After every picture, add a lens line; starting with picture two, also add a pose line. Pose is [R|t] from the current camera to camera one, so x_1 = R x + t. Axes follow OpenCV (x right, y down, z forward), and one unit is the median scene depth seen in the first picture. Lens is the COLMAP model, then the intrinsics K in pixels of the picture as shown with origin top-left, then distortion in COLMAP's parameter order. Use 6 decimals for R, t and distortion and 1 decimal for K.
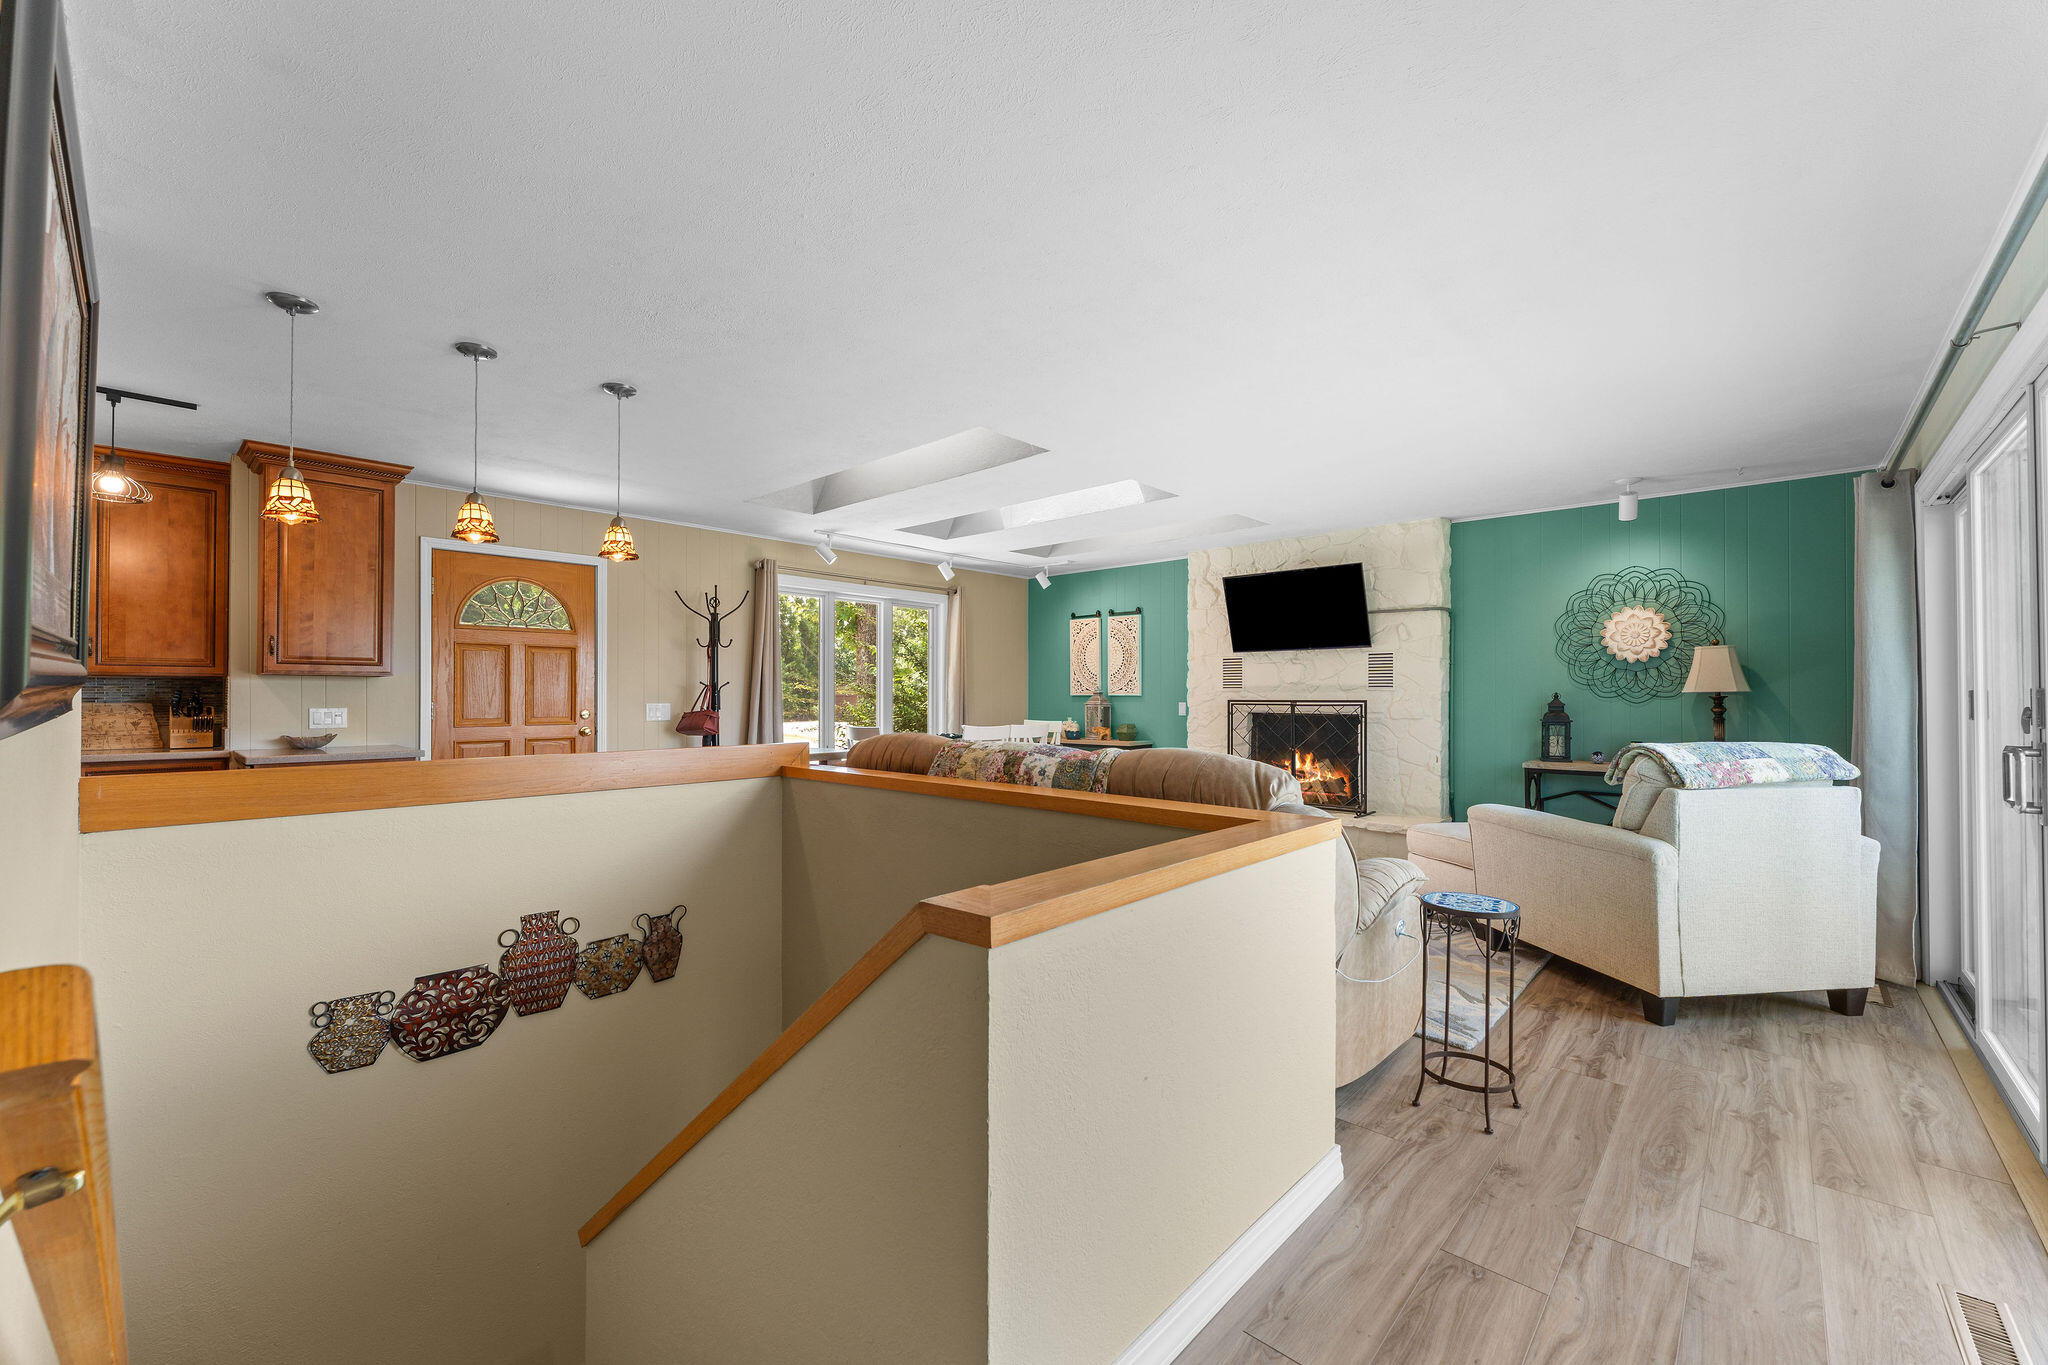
lens RADIAL K [[808.1, 0, 1014.6], [0, 808.1, 690.0], [0, 0, 1]] dist [0.000275, -0.000109]
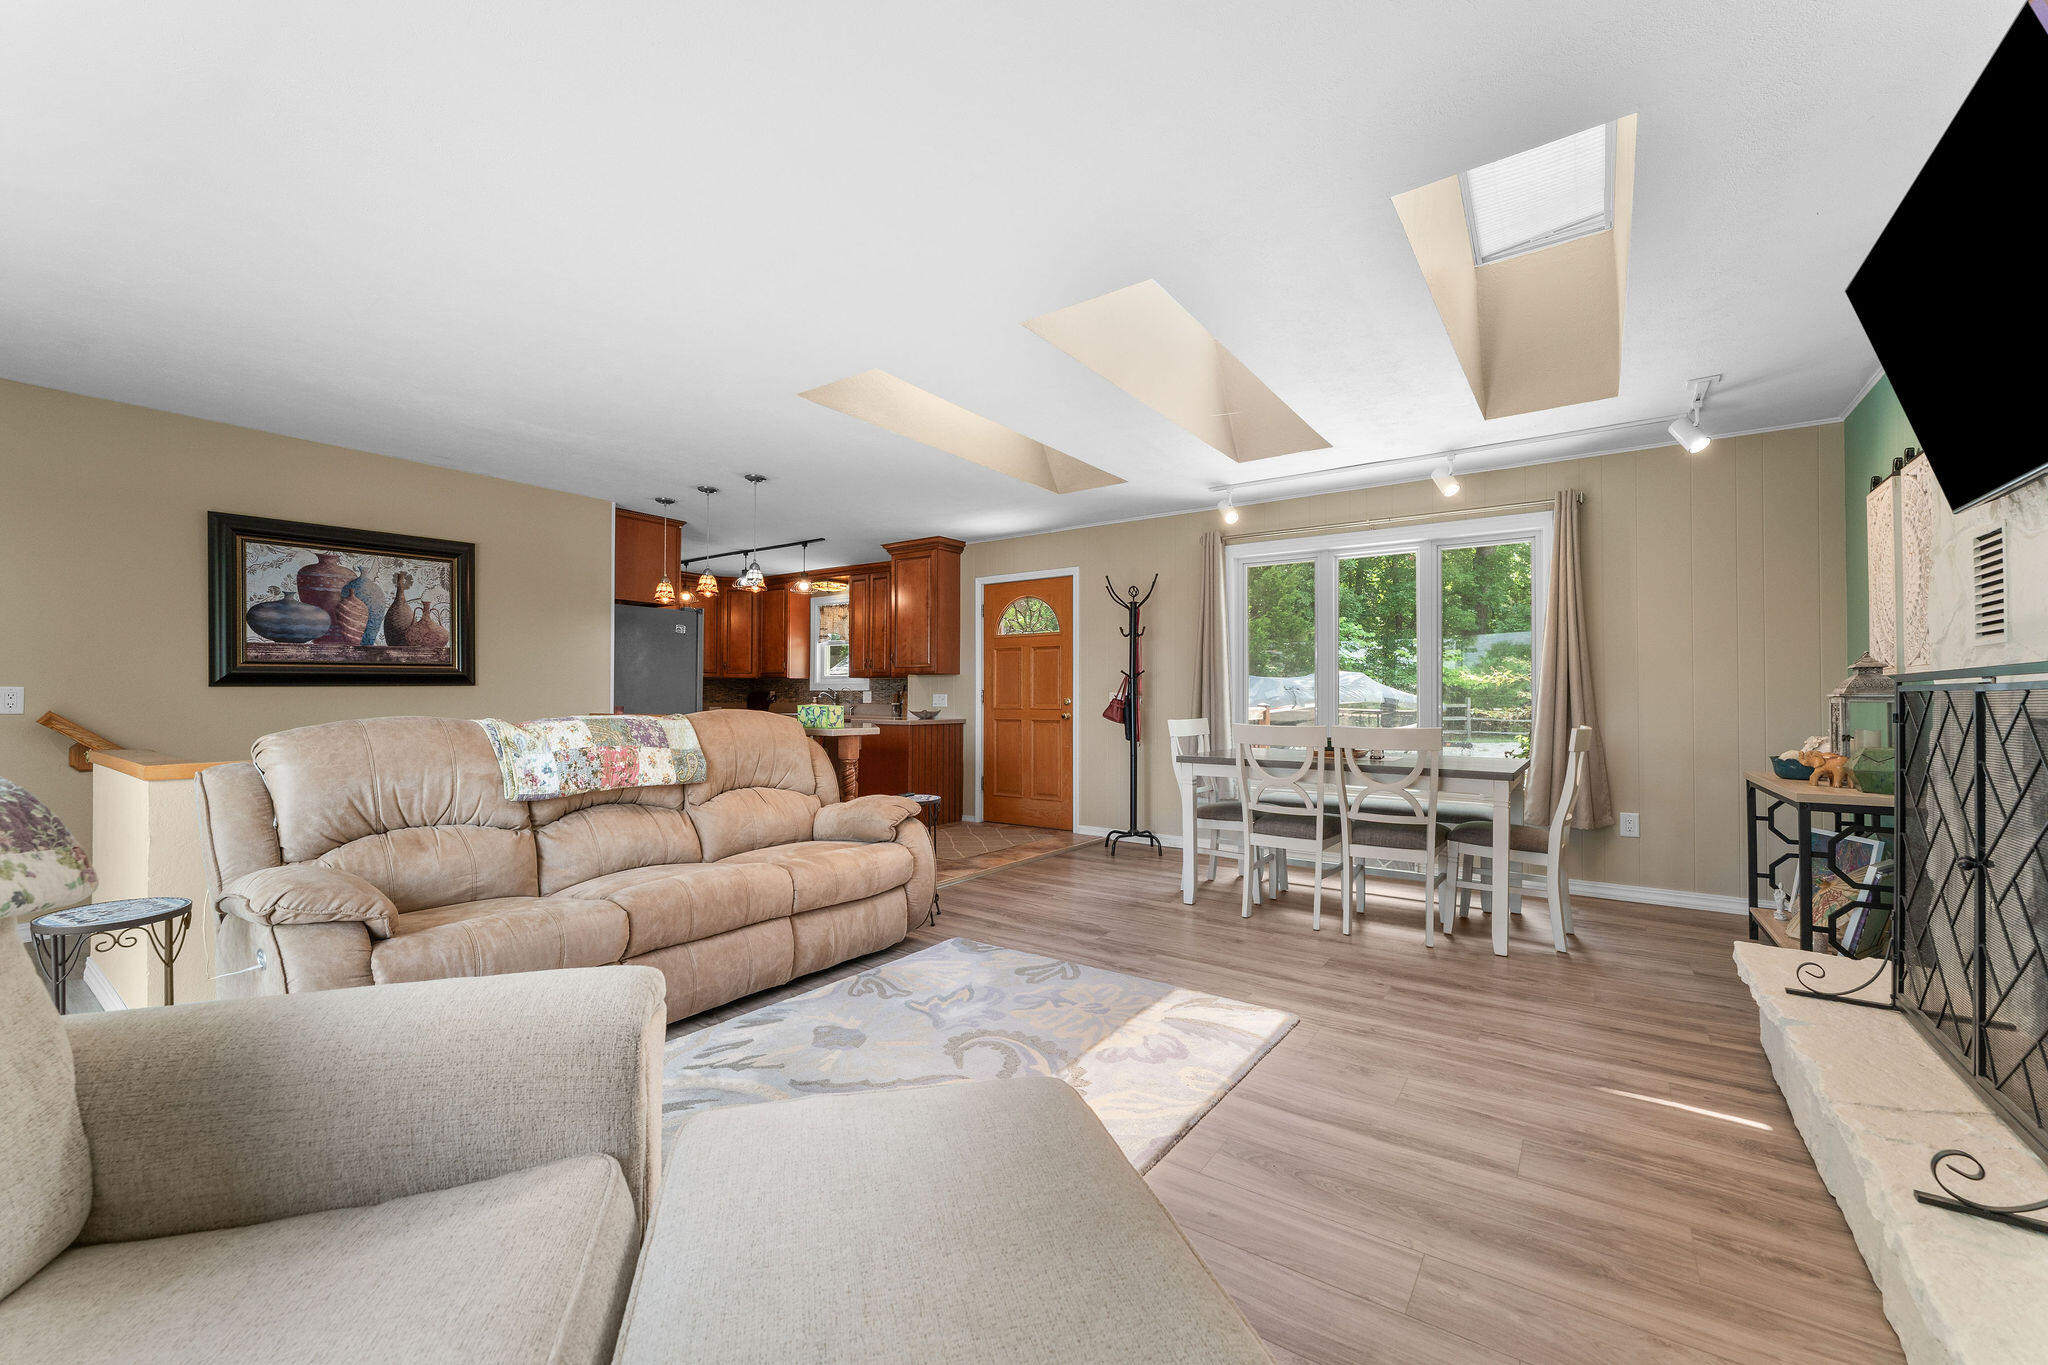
lens RADIAL K [[808.1, 0, 1014.6], [0, 808.1, 690.0], [0, 0, 1]] dist [0.000275, -0.000109]
pose [[0.128577, -0.009633, -0.991653, 0.587409], [0.004004, 0.999950, -0.009194, 0.021891], [0.991691, -0.002789, 0.128609, 0.708539]]
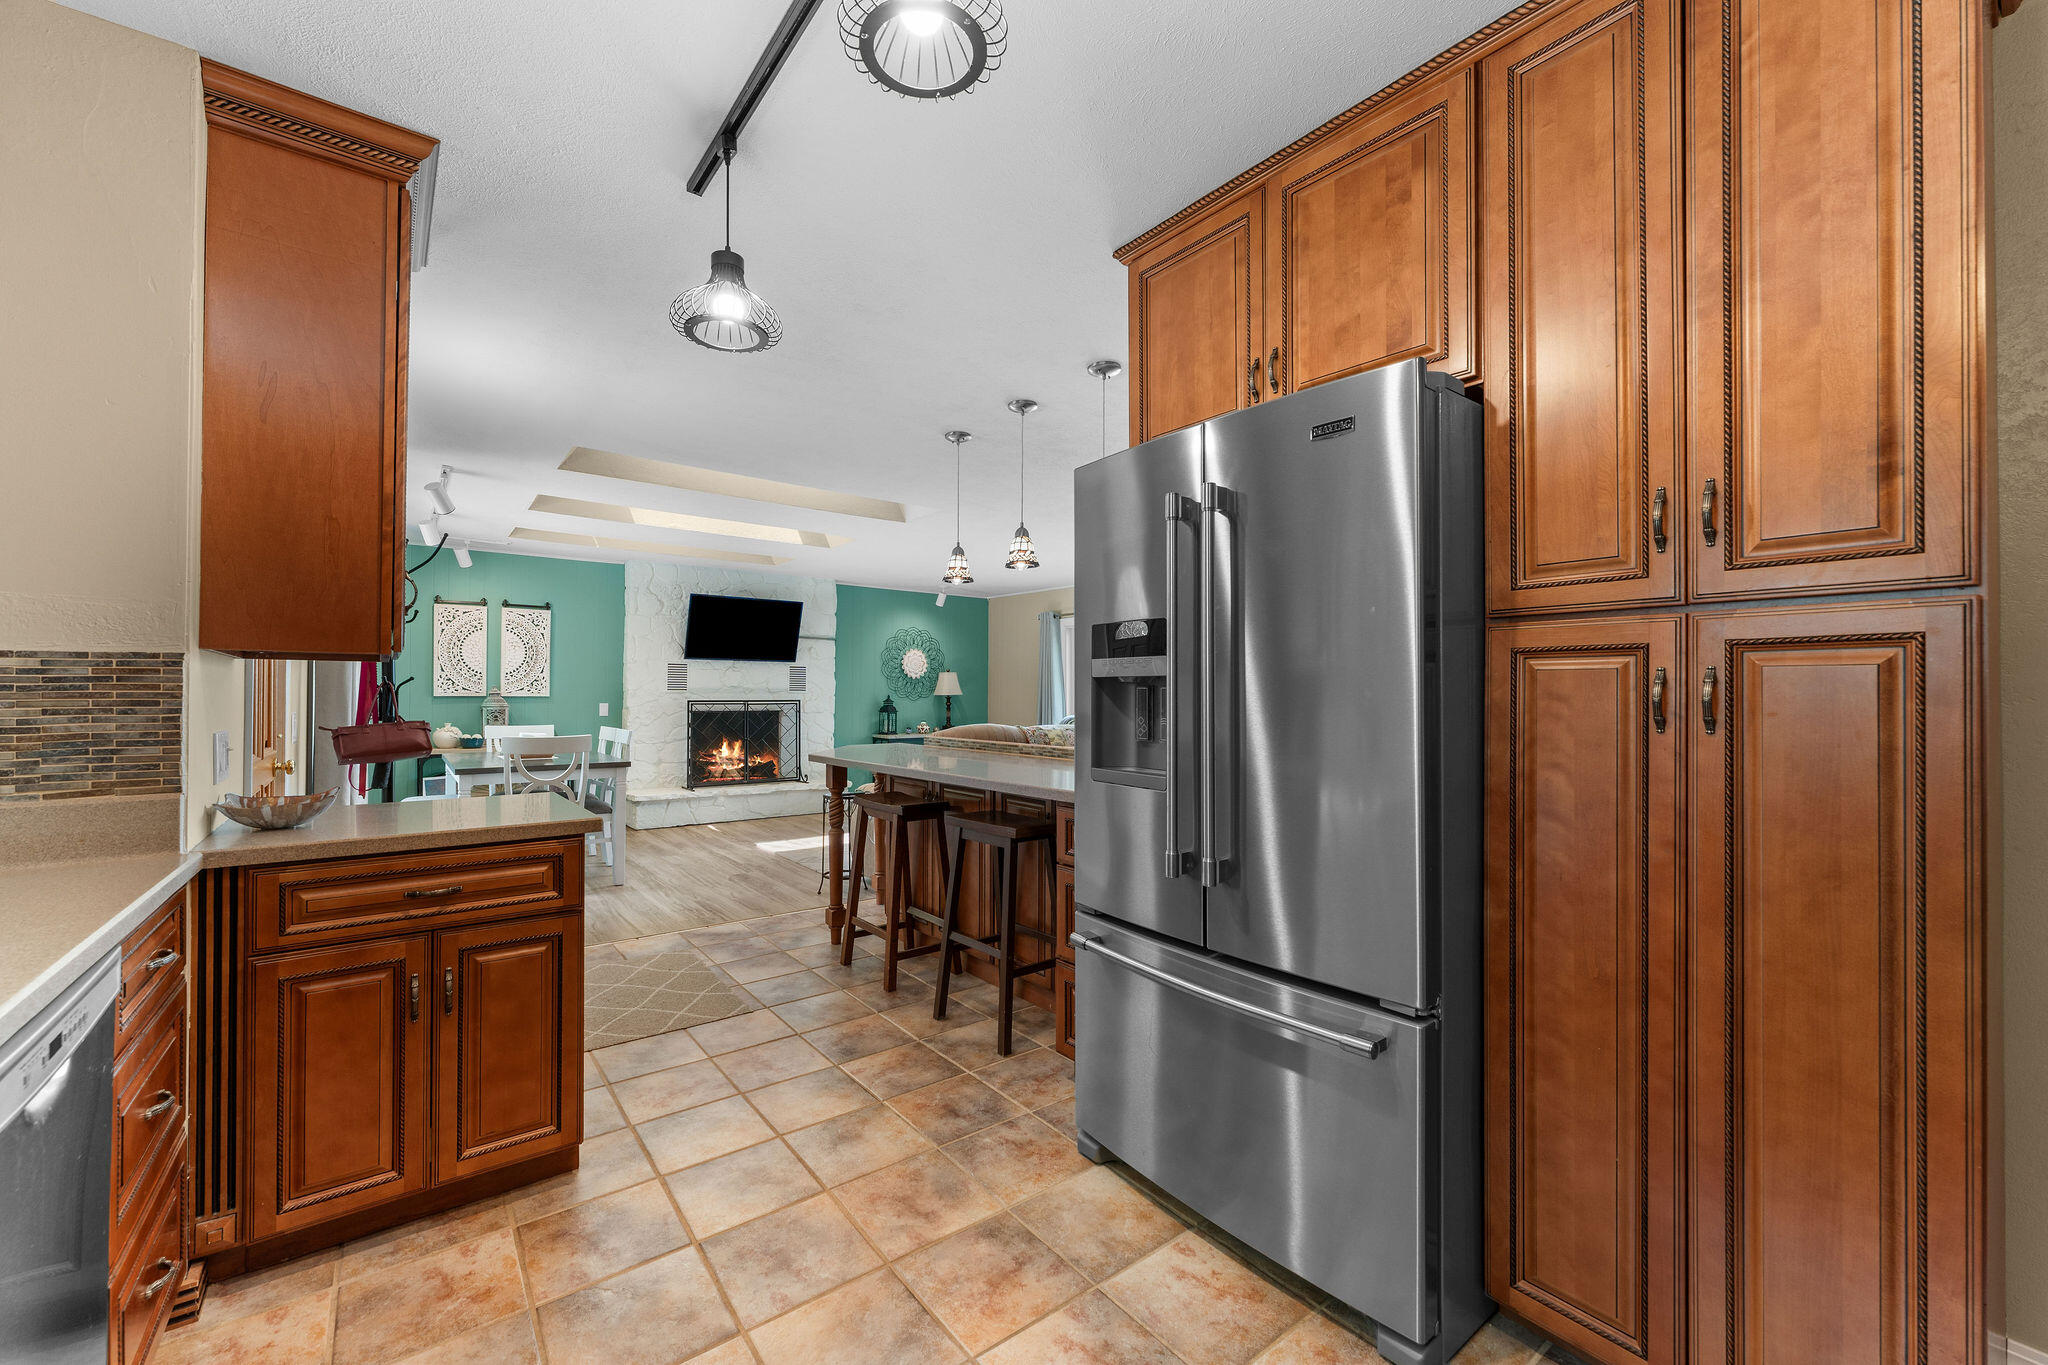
lens RADIAL K [[814.6, 0, 1008.7], [0, 814.6, 690.4], [0, 0, 1]] dist [0.000057, -0.000530]
pose [[0.172266, 0.005553, 0.985035, -0.910001], [-0.008801, 0.999953, -0.004098, -0.001173], [-0.985011, -0.007964, 0.172307, 0.399441]]
